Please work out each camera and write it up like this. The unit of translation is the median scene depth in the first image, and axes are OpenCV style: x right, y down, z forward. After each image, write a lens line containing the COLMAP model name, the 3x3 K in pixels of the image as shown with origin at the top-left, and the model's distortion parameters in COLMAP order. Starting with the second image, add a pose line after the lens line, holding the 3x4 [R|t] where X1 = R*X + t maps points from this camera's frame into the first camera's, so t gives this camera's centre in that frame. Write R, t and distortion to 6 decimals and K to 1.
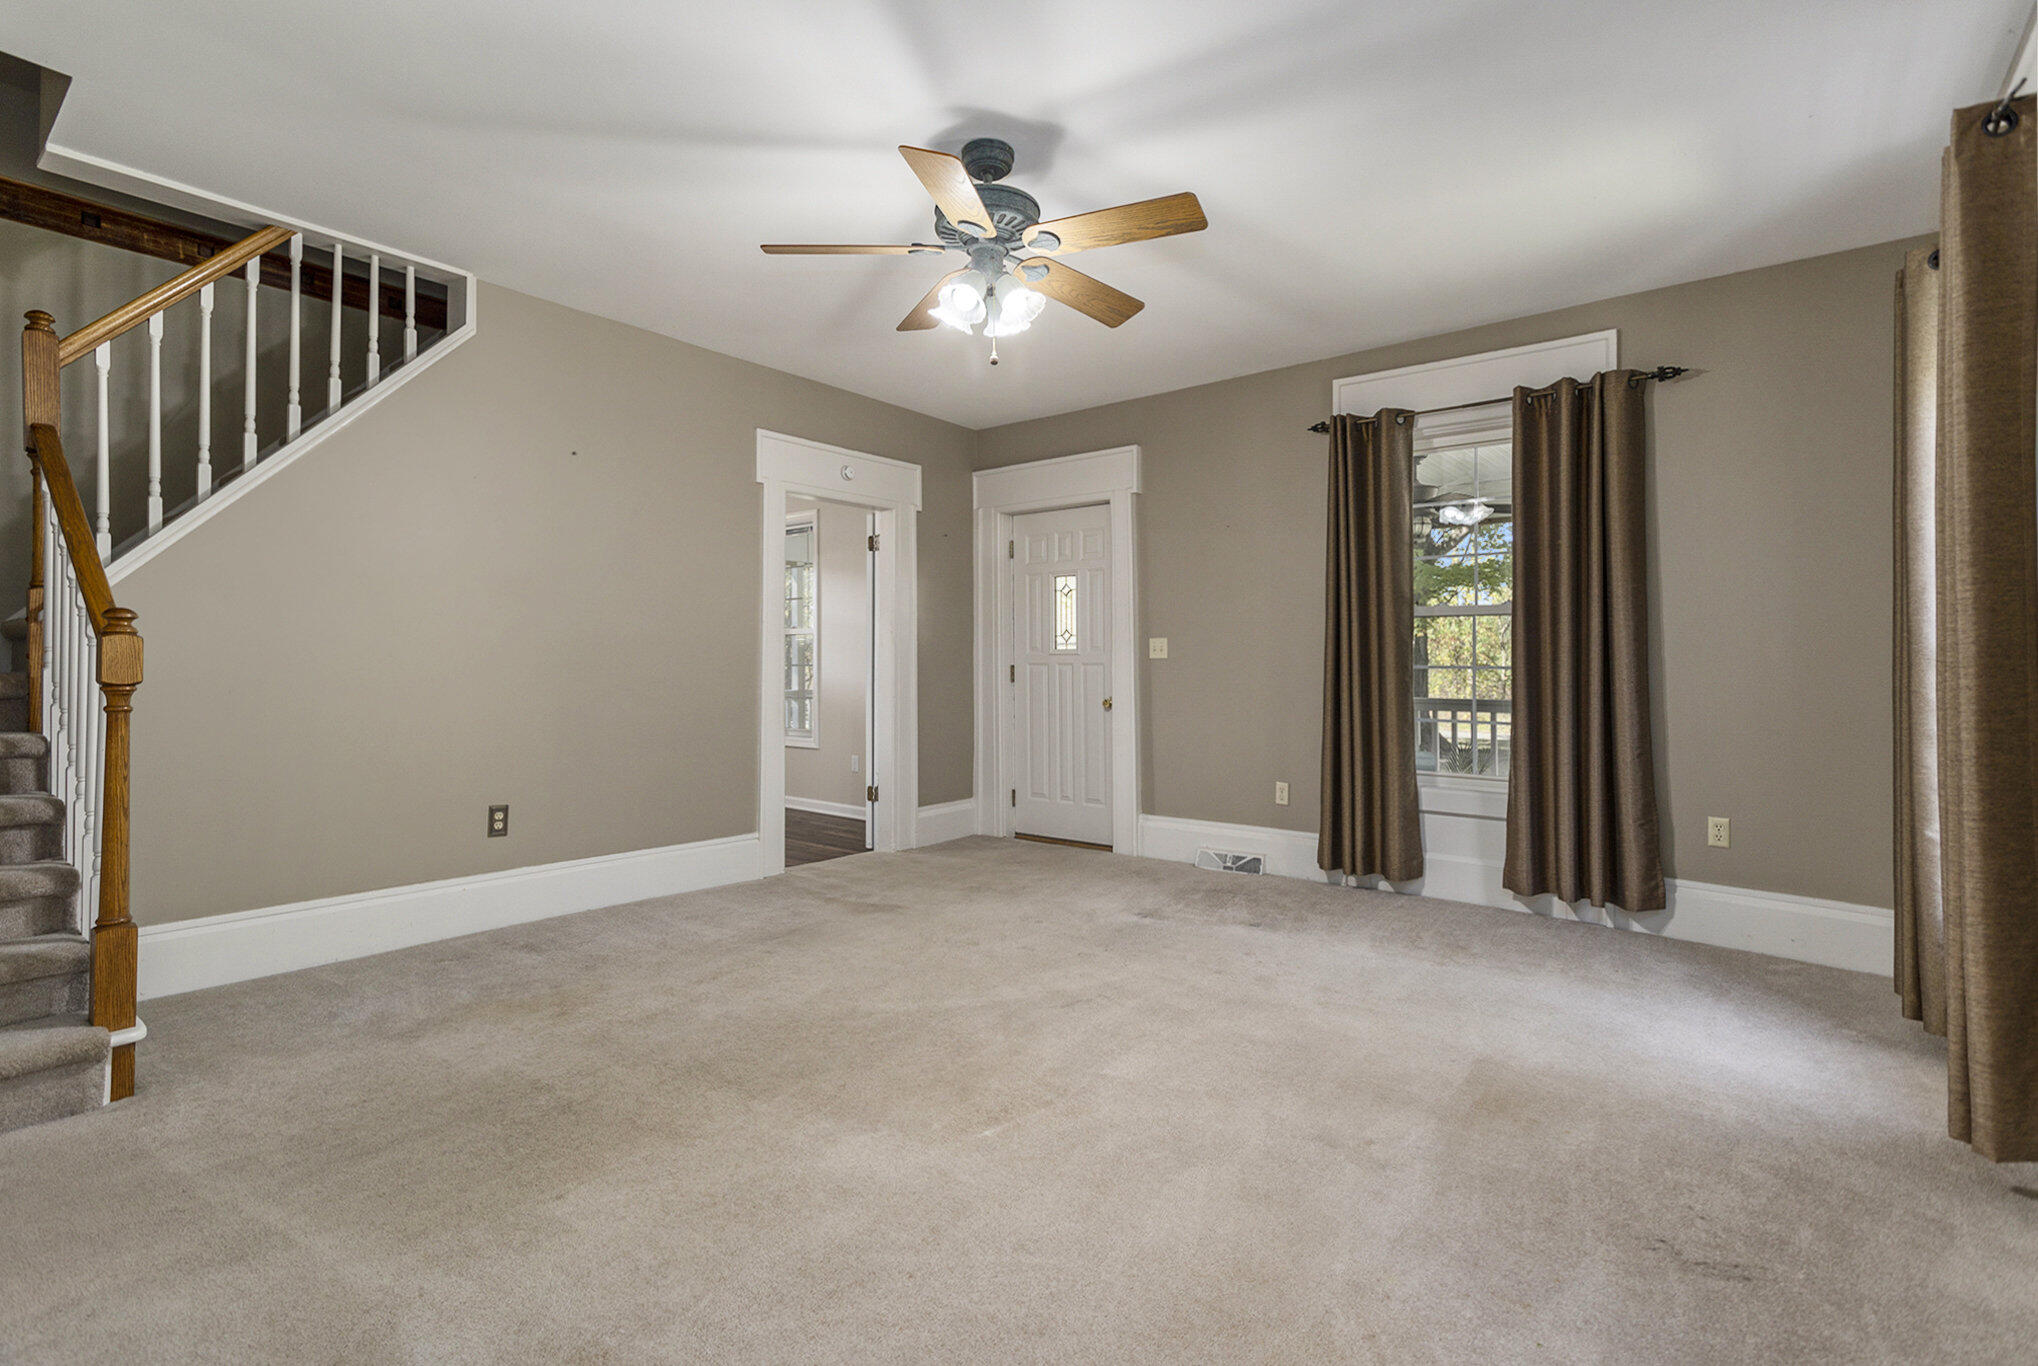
lens RADIAL K [[961.6, 0, 1014.8], [0, 961.6, 652.6], [0, 0, 1]] dist [0.033609, -0.000217]
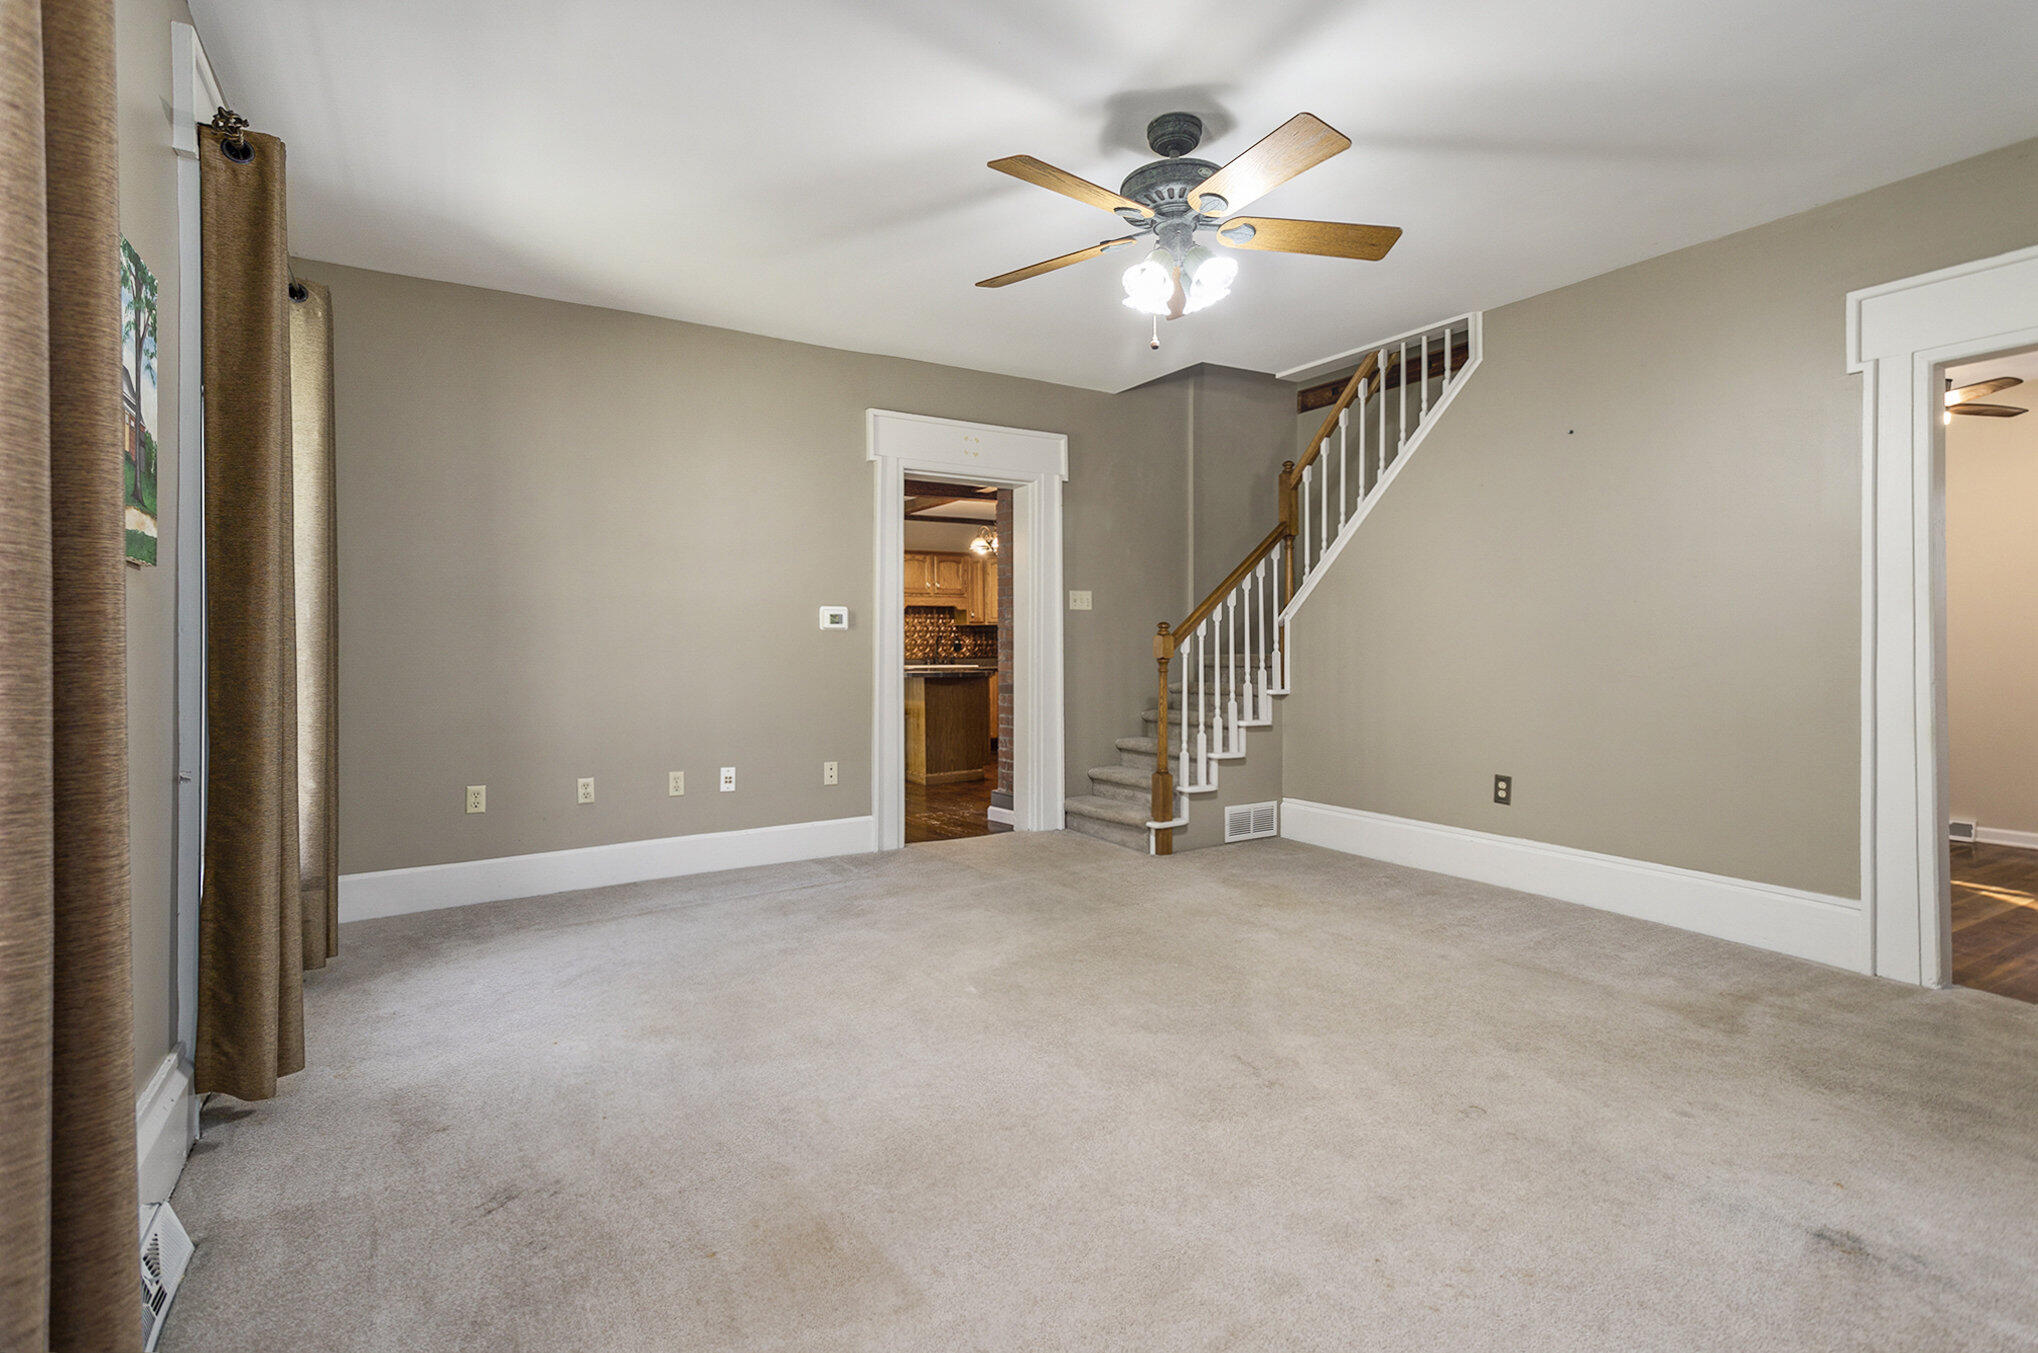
lens RADIAL K [[962.0, 0, 1025.5], [0, 962.0, 655.2], [0, 0, 1]] dist [-0.000848, 0.000083]
pose [[-0.323910, 0.005585, -0.946071, 0.679339], [0.008843, 0.999957, 0.002876, 0.011850], [0.946047, -0.007435, -0.323945, 0.839615]]
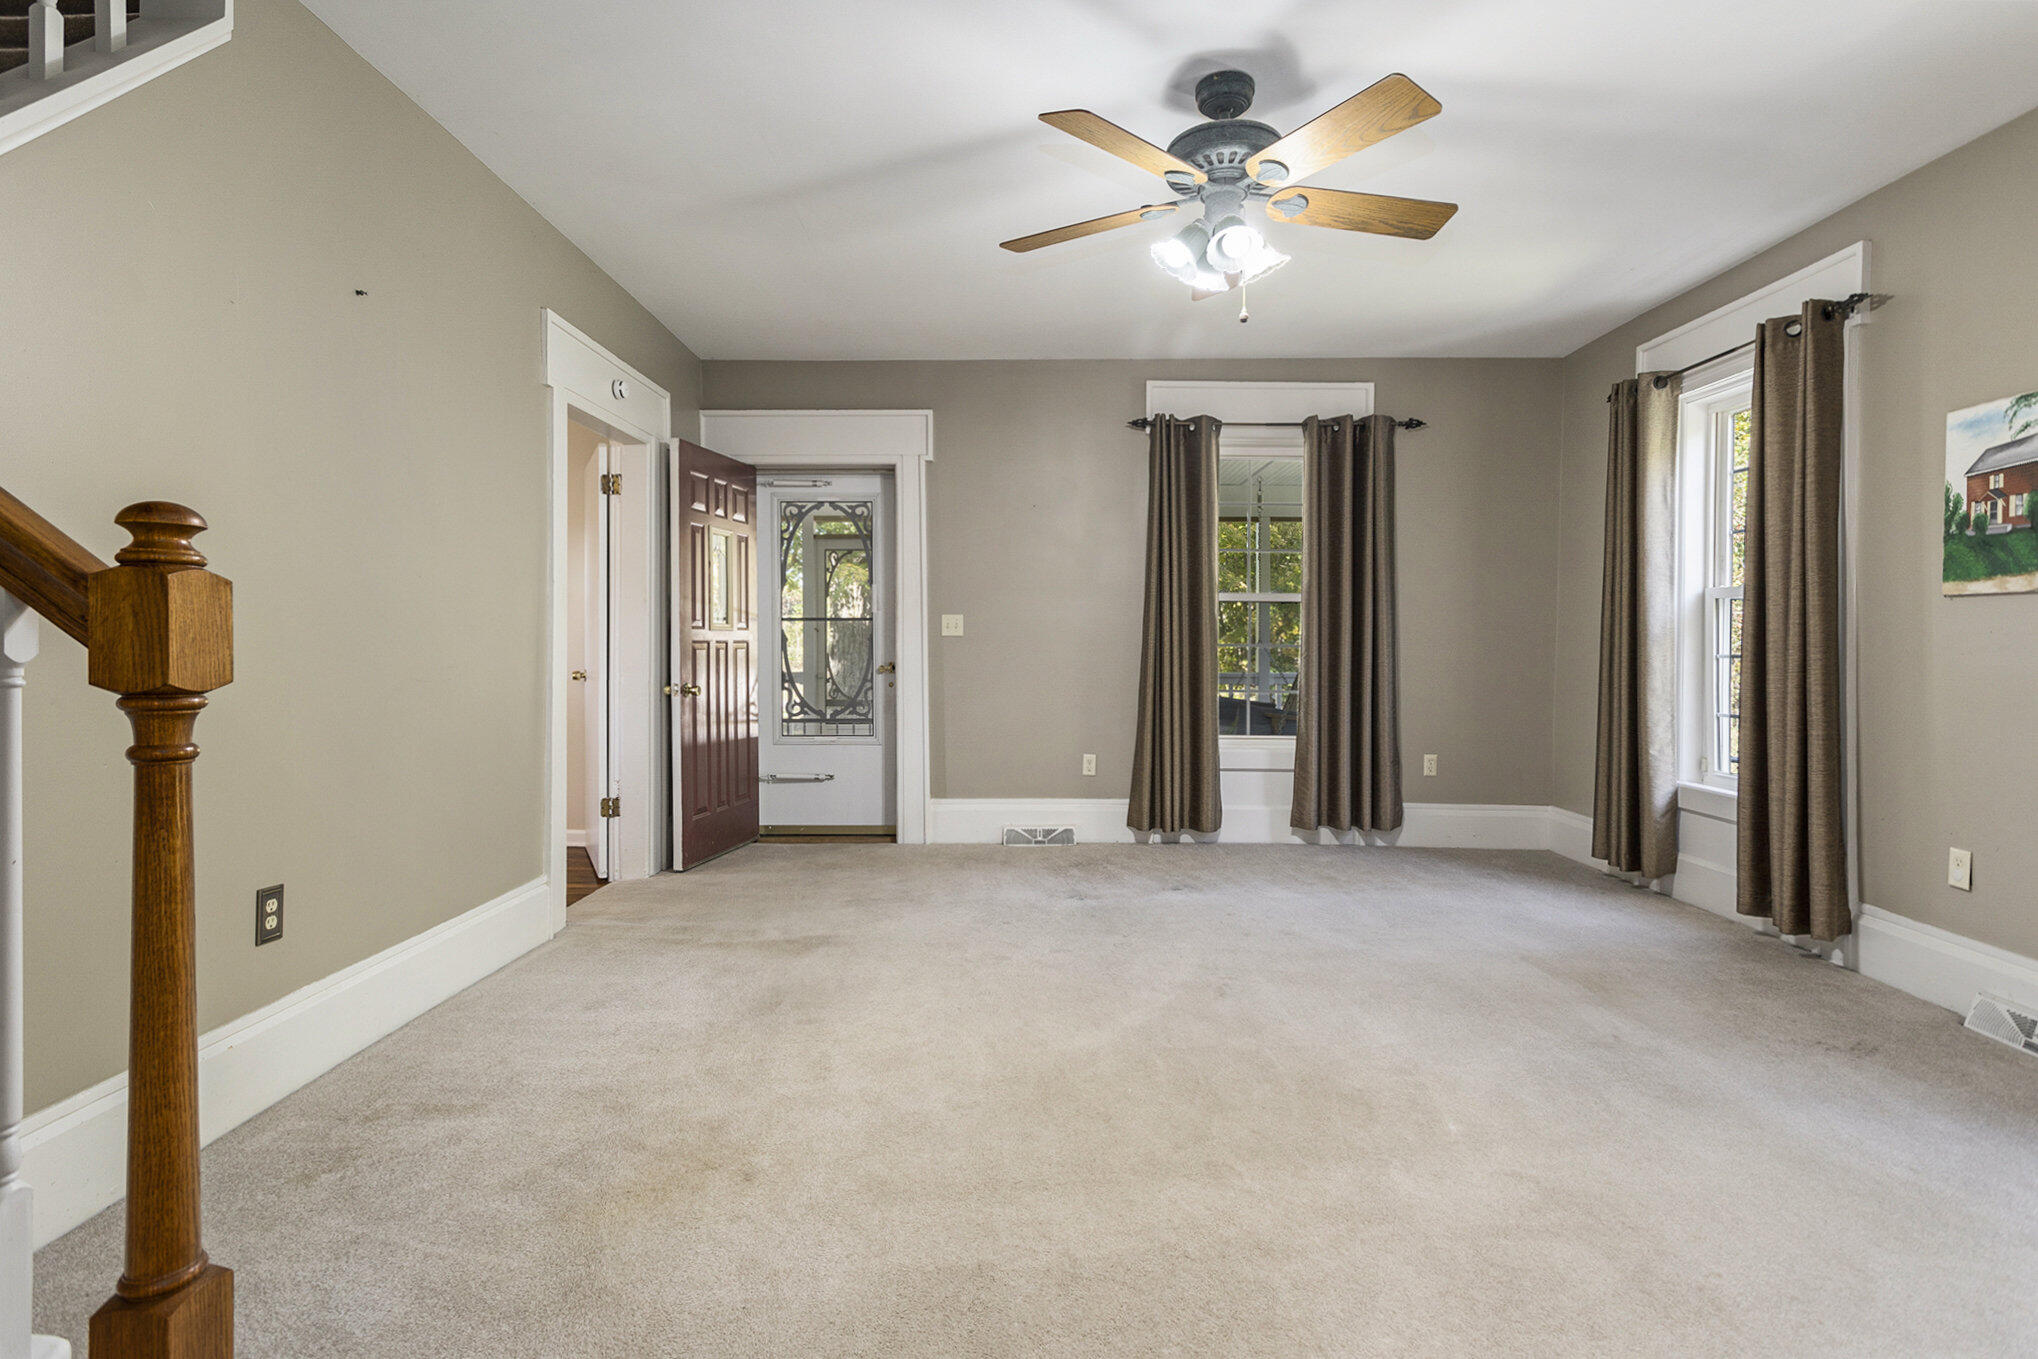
lens RADIAL K [[951.1, 0, 1020.3], [0, 951.1, 646.6], [0, 0, 1]] dist [-0.002244, 0.014264]
pose [[0.791487, -0.002067, 0.611183, -0.524207], [-0.009088, 0.999844, 0.015150, 0.002505], [-0.611119, -0.017545, 0.791344, 0.285257]]
